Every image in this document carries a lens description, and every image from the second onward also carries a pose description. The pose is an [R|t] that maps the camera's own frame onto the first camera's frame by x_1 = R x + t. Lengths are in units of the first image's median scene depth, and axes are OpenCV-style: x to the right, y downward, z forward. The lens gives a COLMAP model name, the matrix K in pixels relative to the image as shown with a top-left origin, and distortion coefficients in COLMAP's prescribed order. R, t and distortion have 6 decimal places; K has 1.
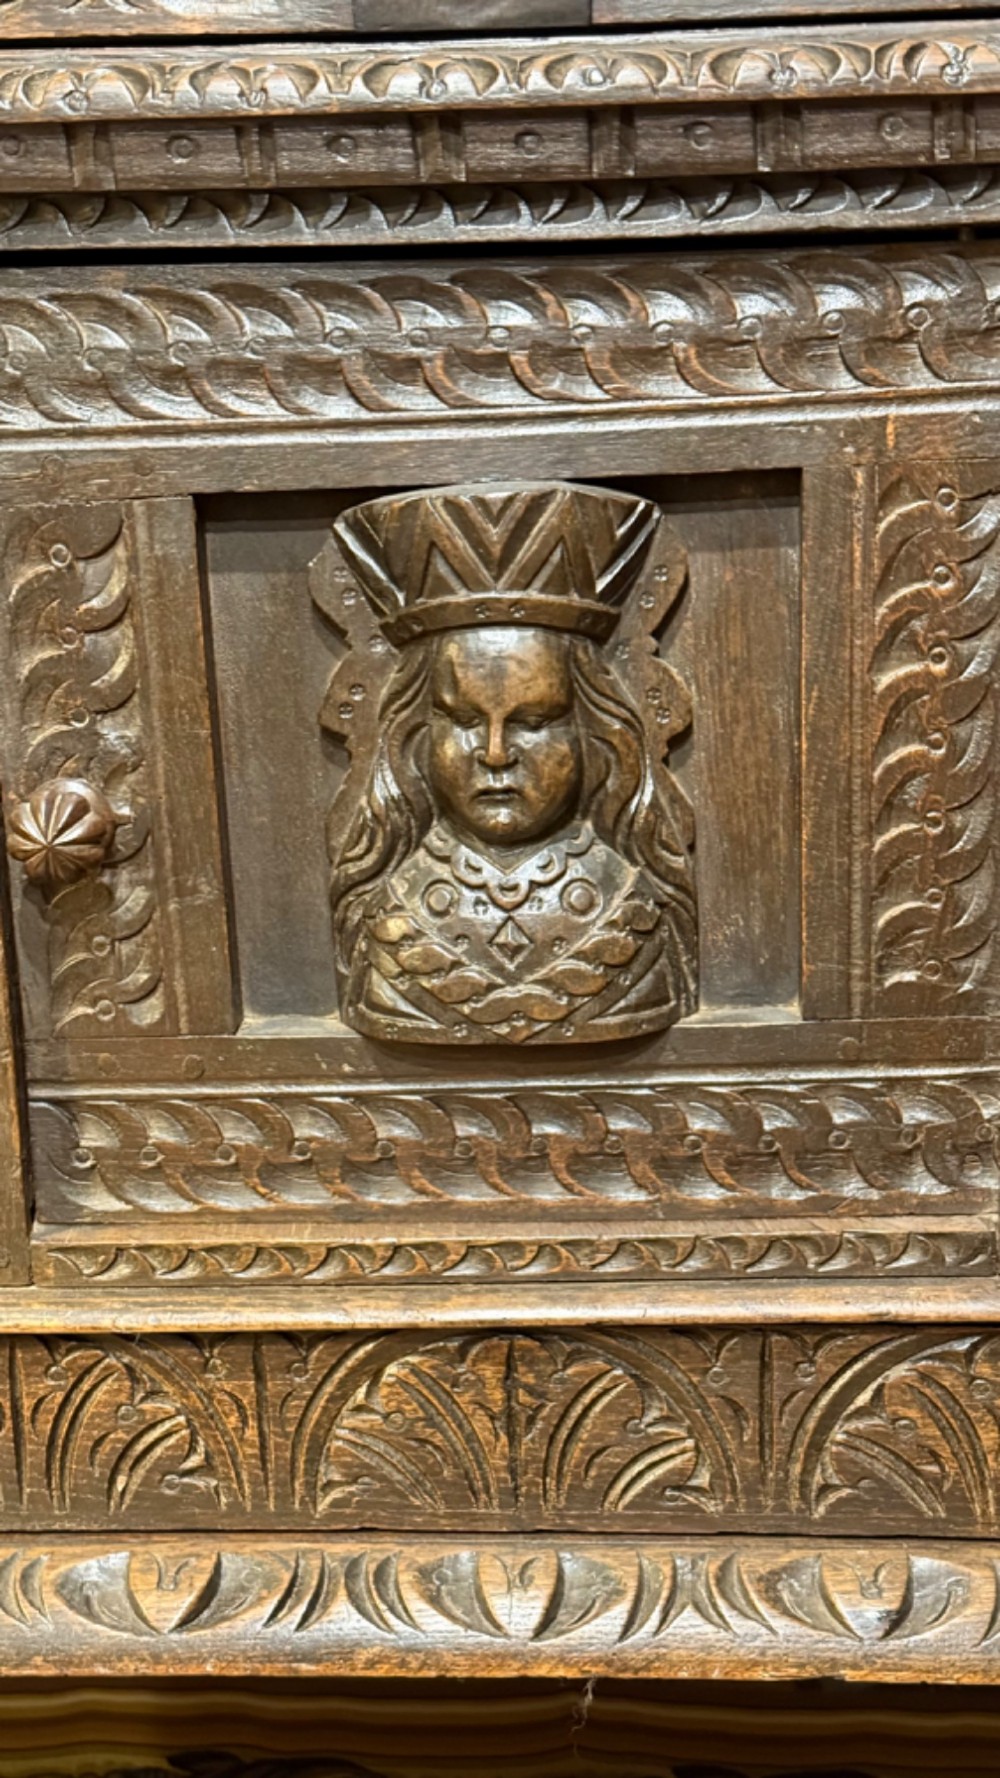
lens RADIAL K [[2505.7, 0, 510.8], [0, 2505.7, 911.4], [0, 0, 1]] dist [0.190061, -0.326434]
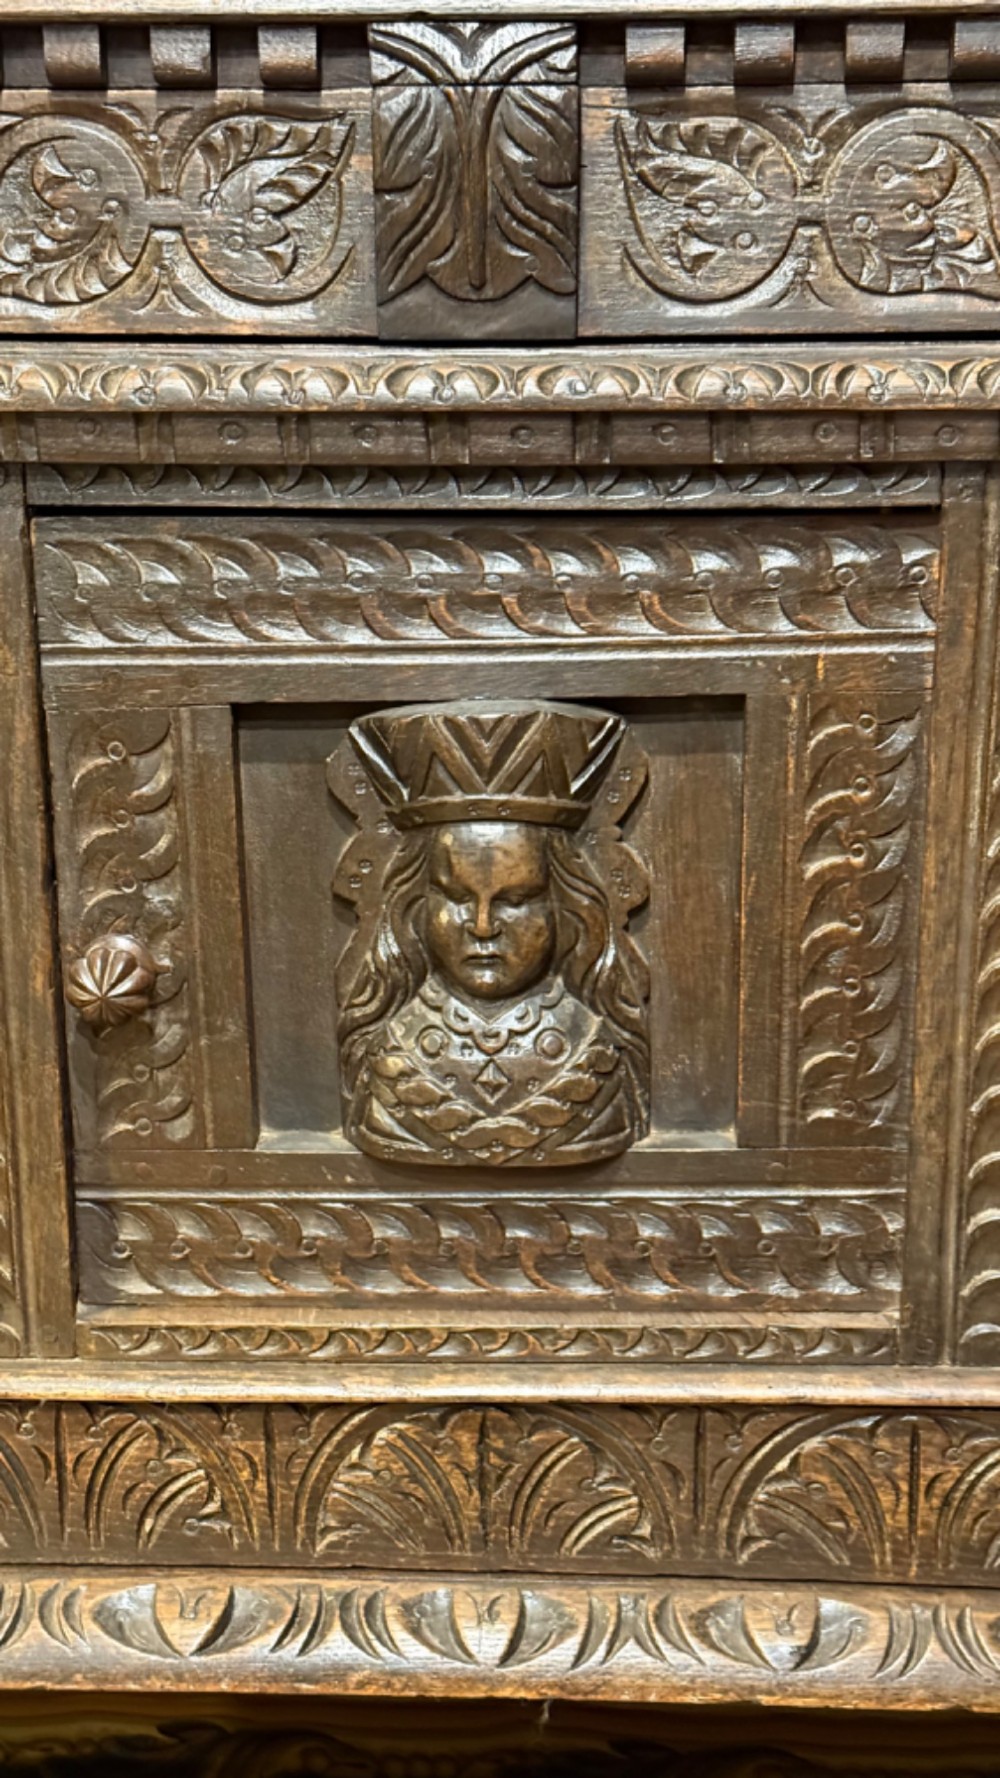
lens RADIAL K [[2485.2, 0, 495.8], [0, 2485.2, 904.1], [0, 0, 1]] dist [0.173564, -0.253899]
pose [[0.999683, 0.018143, 0.017468, -0.019682], [-0.018645, 0.999406, 0.028985, -0.102328], [-0.016932, -0.029301, 0.999427, -0.162521]]
